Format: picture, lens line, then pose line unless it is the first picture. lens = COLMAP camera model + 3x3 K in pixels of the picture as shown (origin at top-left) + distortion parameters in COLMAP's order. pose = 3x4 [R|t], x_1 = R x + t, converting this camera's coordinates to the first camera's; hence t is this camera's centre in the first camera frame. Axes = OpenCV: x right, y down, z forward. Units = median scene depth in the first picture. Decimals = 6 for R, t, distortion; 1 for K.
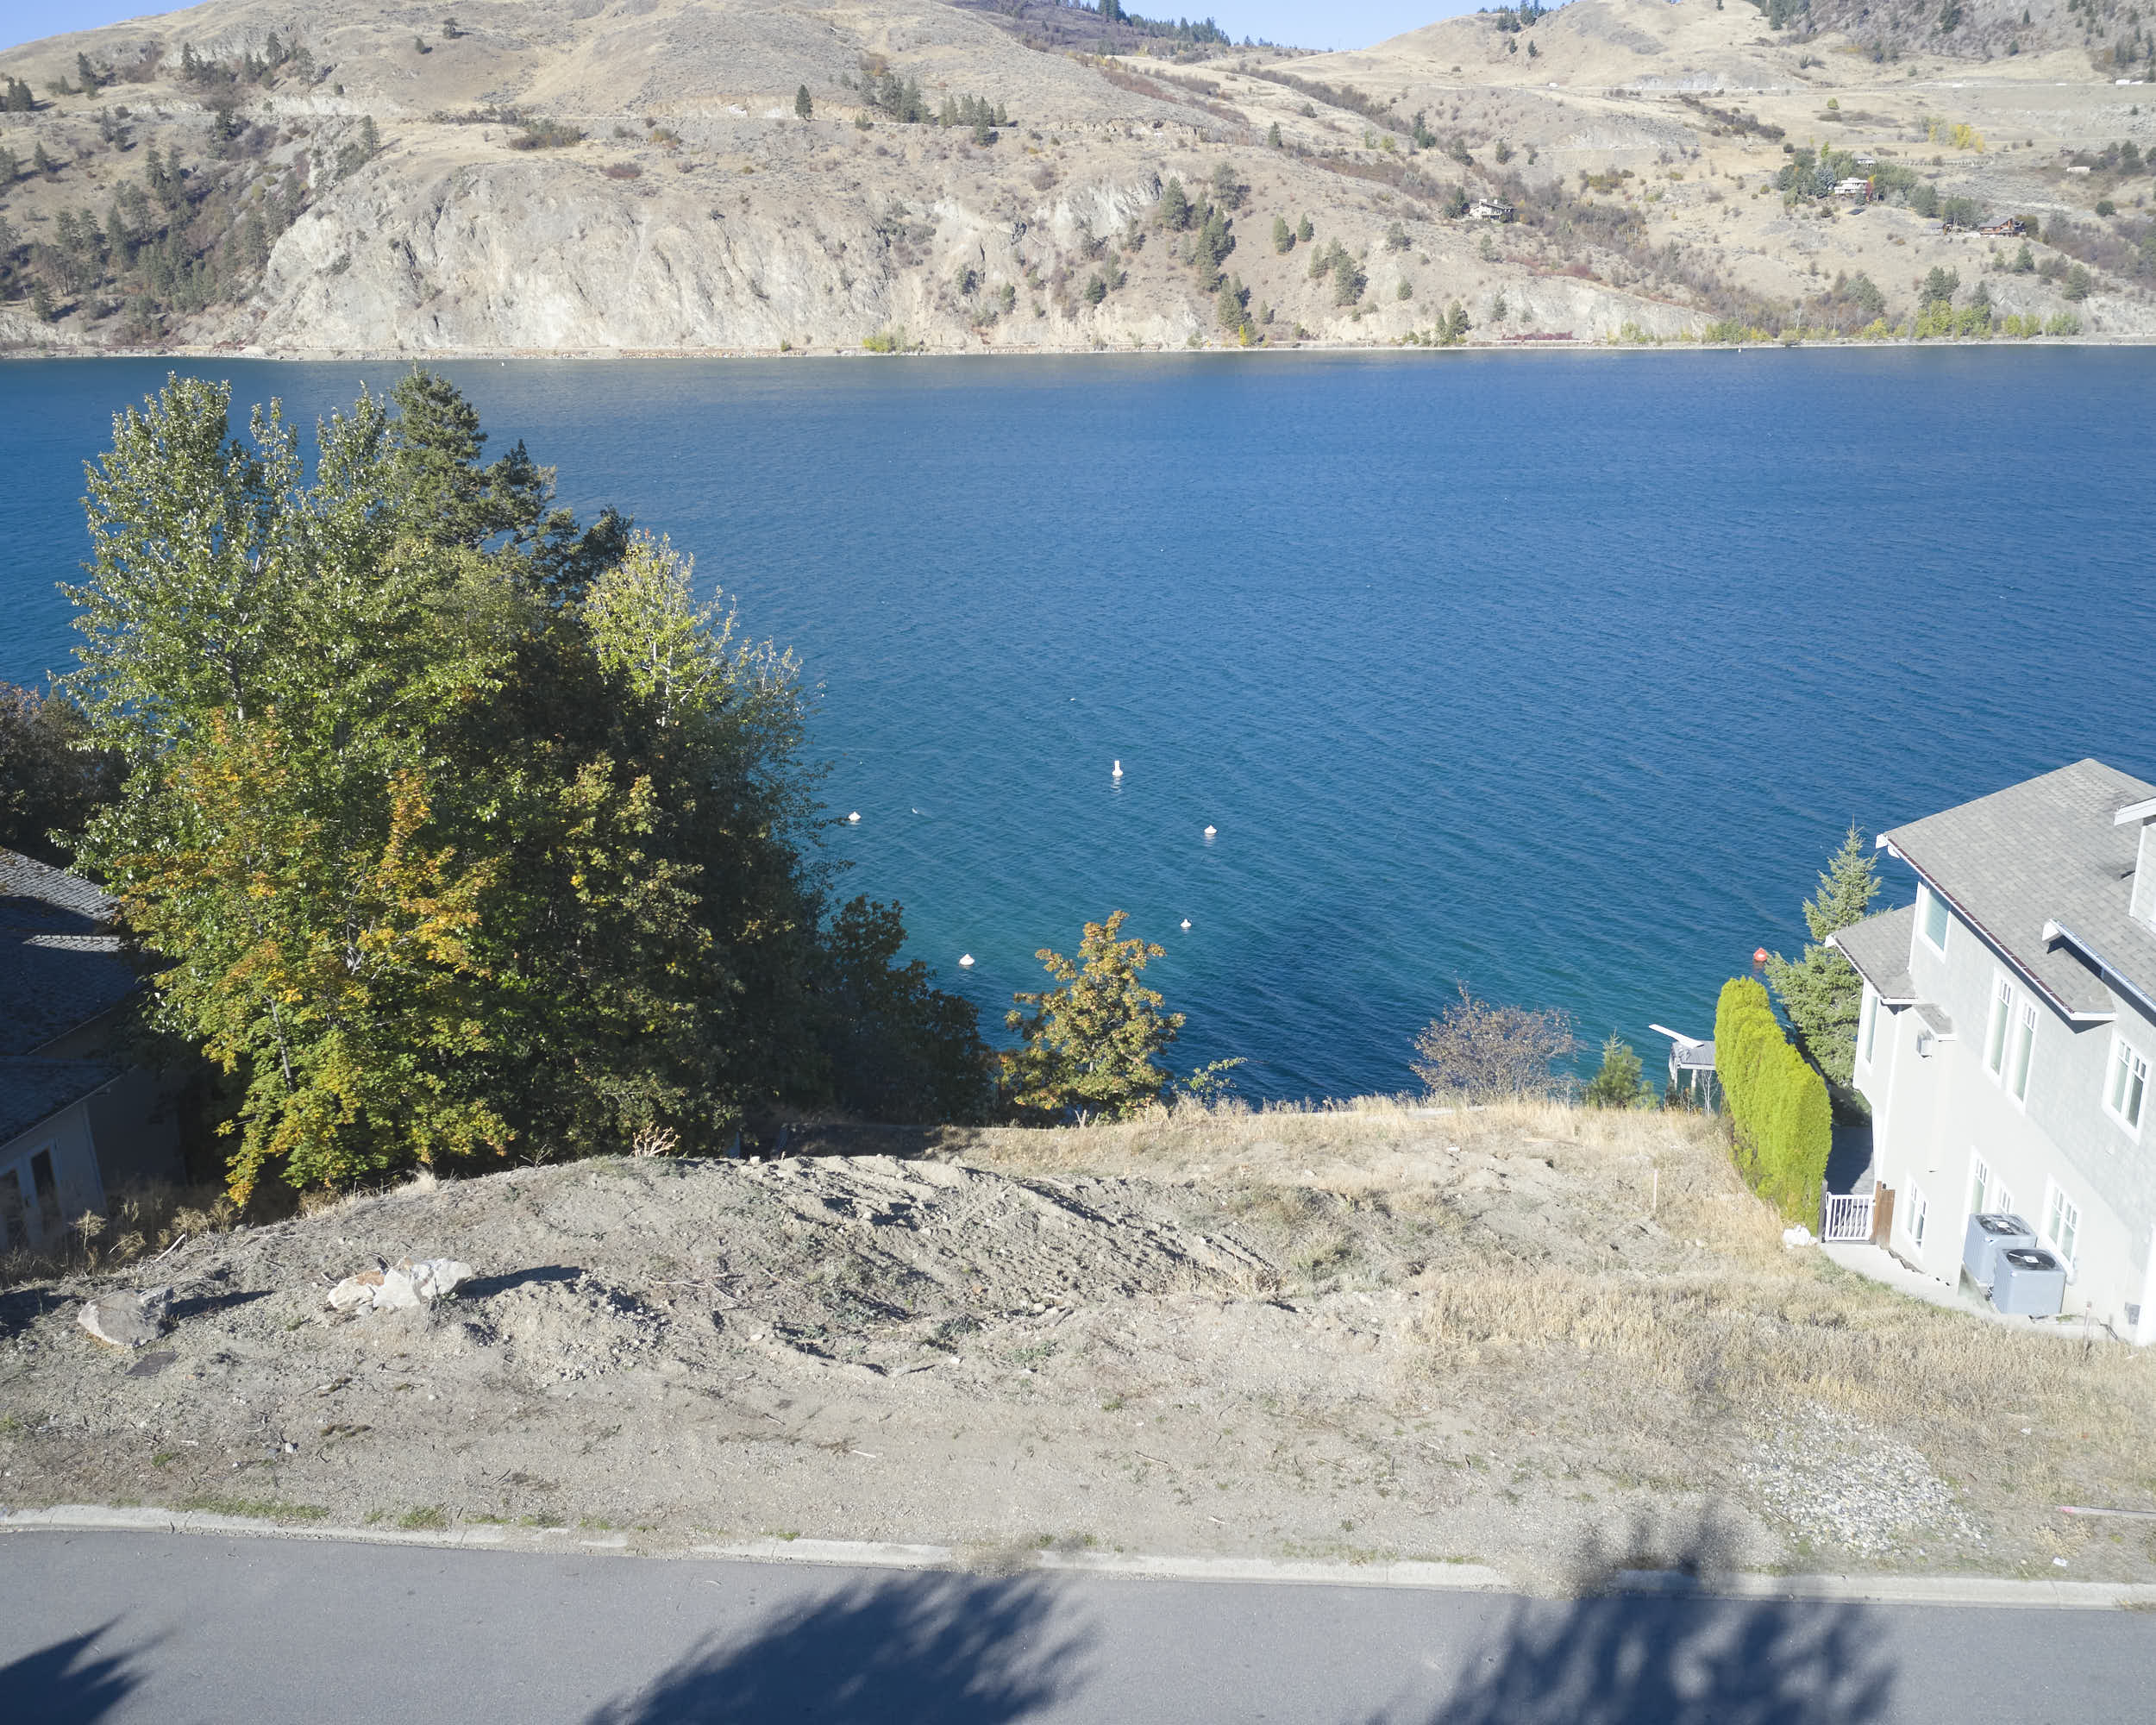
lens RADIAL K [[2012.0, 0, 1078.0], [0, 2012.0, 862.5], [0, 0, 1]] dist [-0.013811, -0.019266]
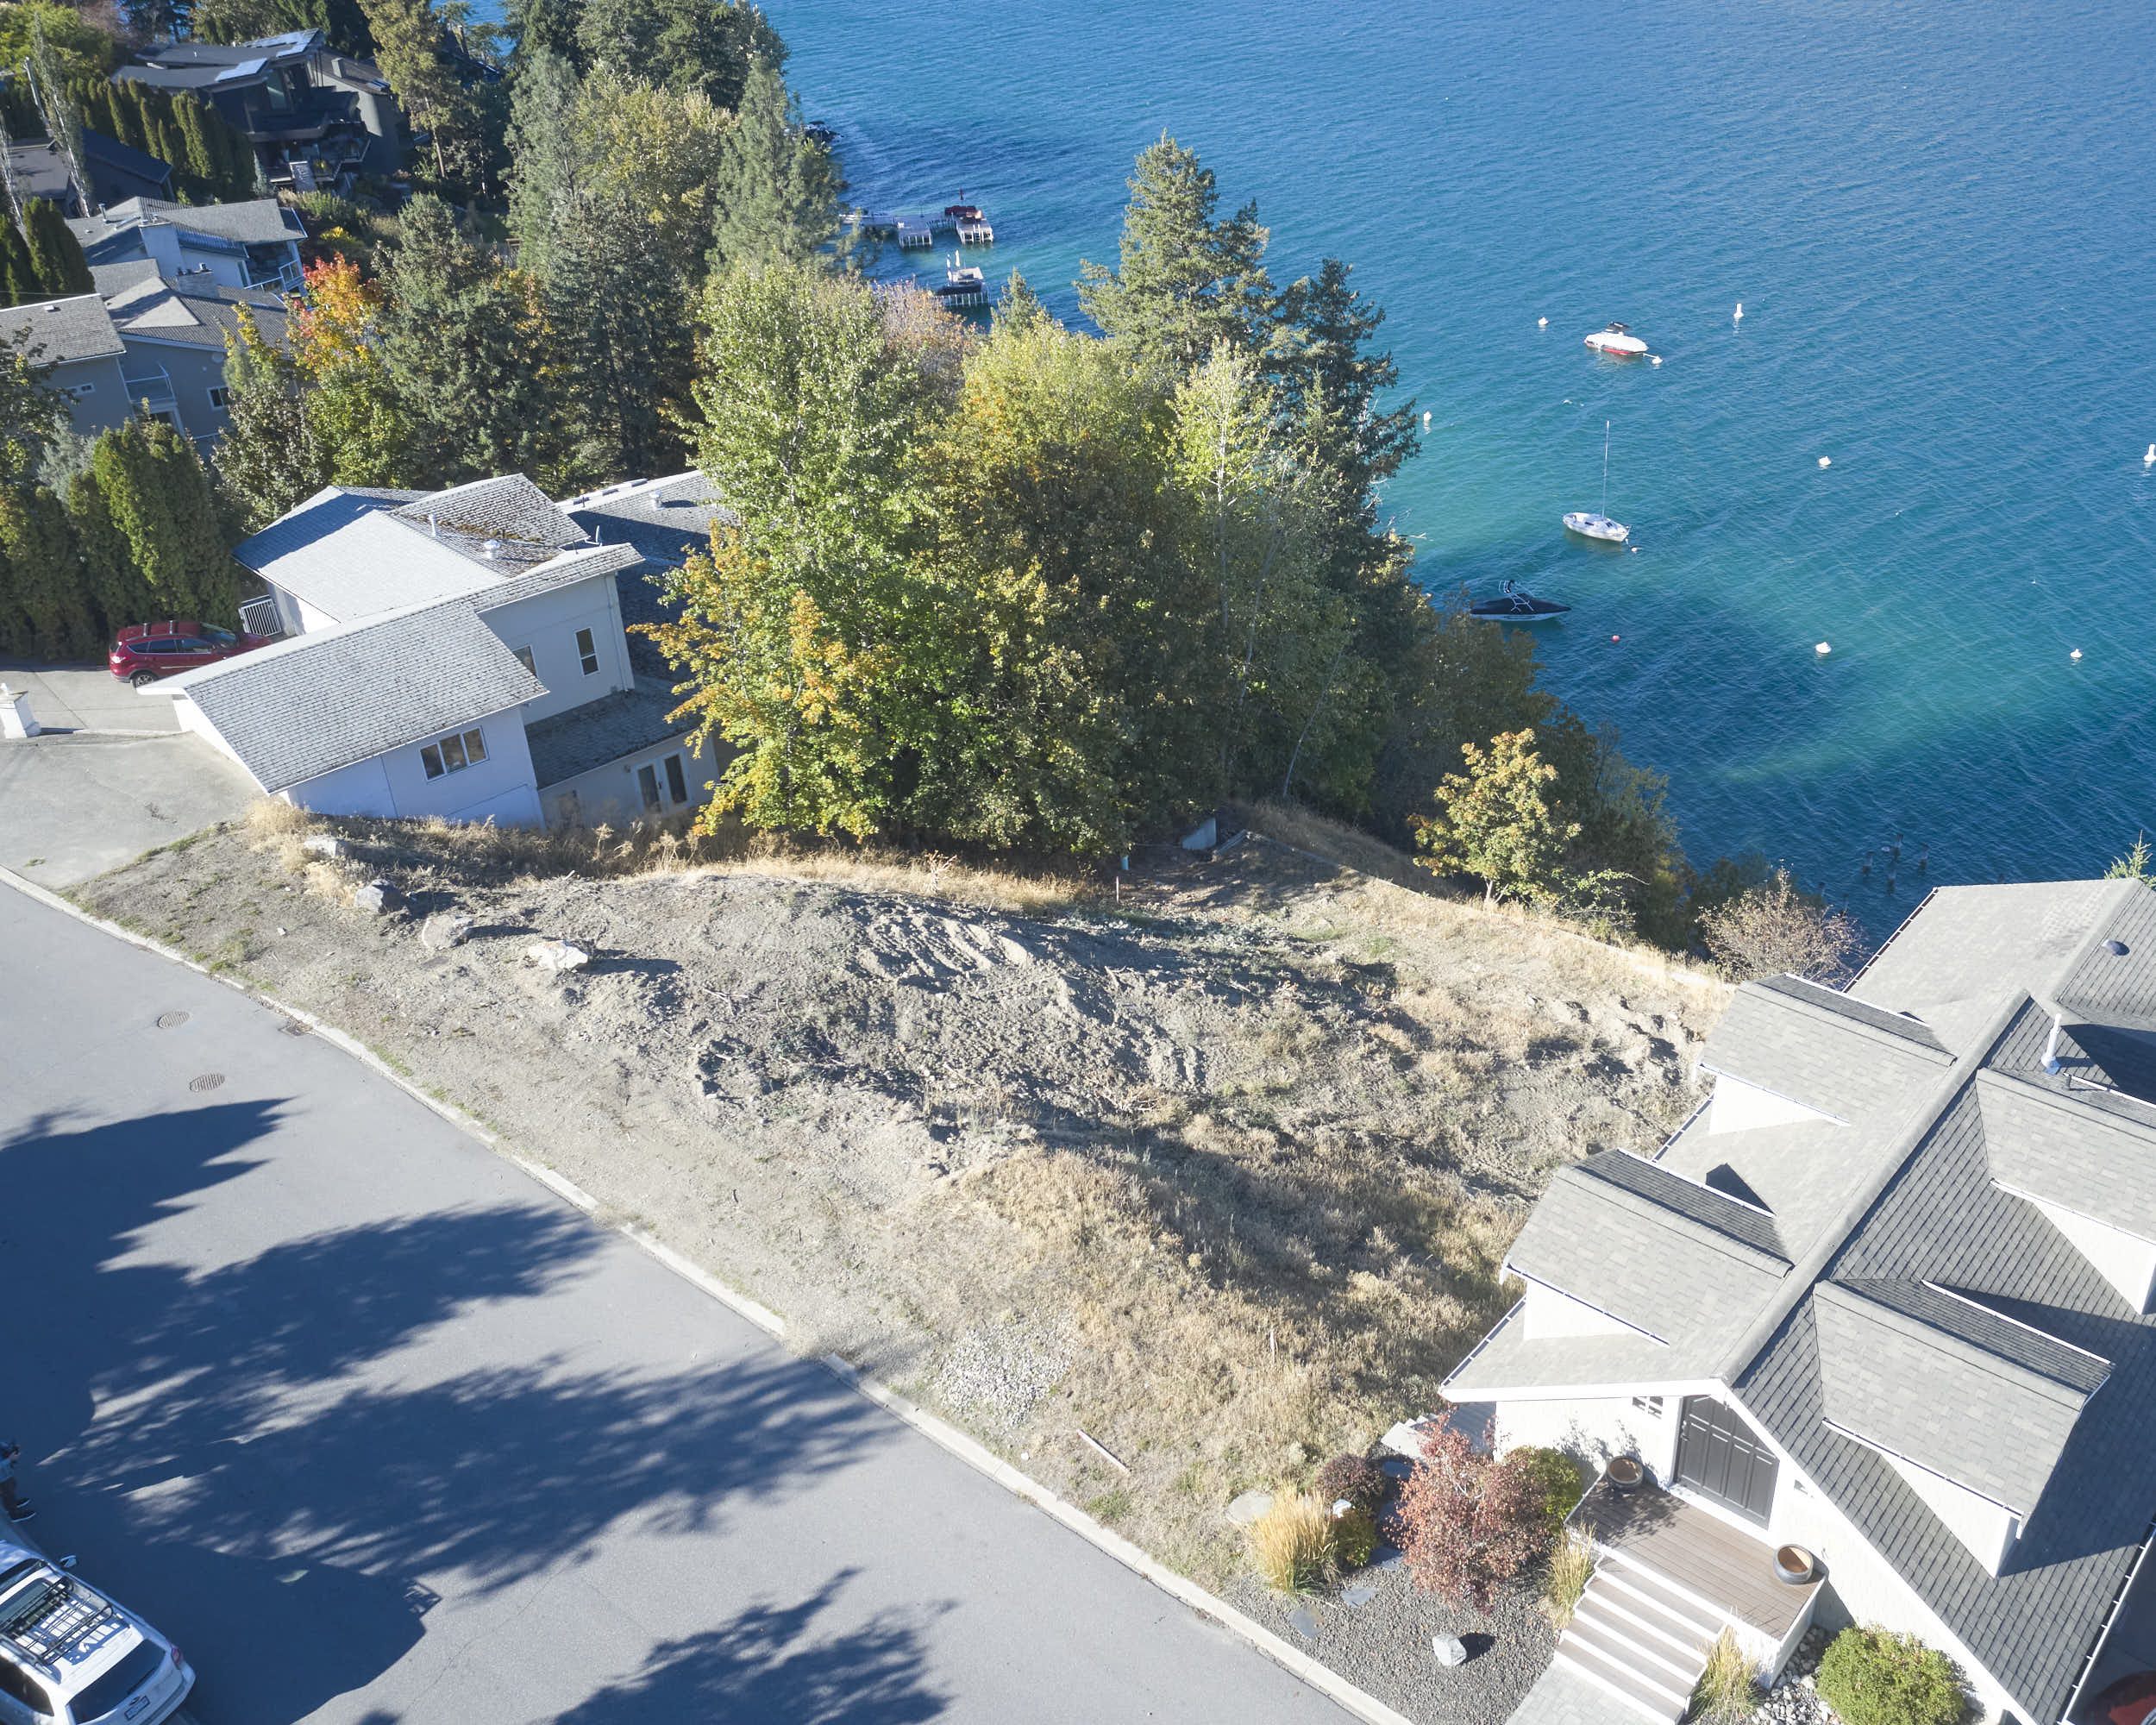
lens RADIAL K [[1945.6, 0, 1189.6], [0, 1945.6, 888.2], [0, 0, 1]] dist [-0.025684, 0.004199]
pose [[0.832569, 0.281907, -0.476819, 0.452389], [-0.146024, 0.942059, 0.301998, -0.217180], [0.534327, -0.181807, 0.825494, -0.057790]]
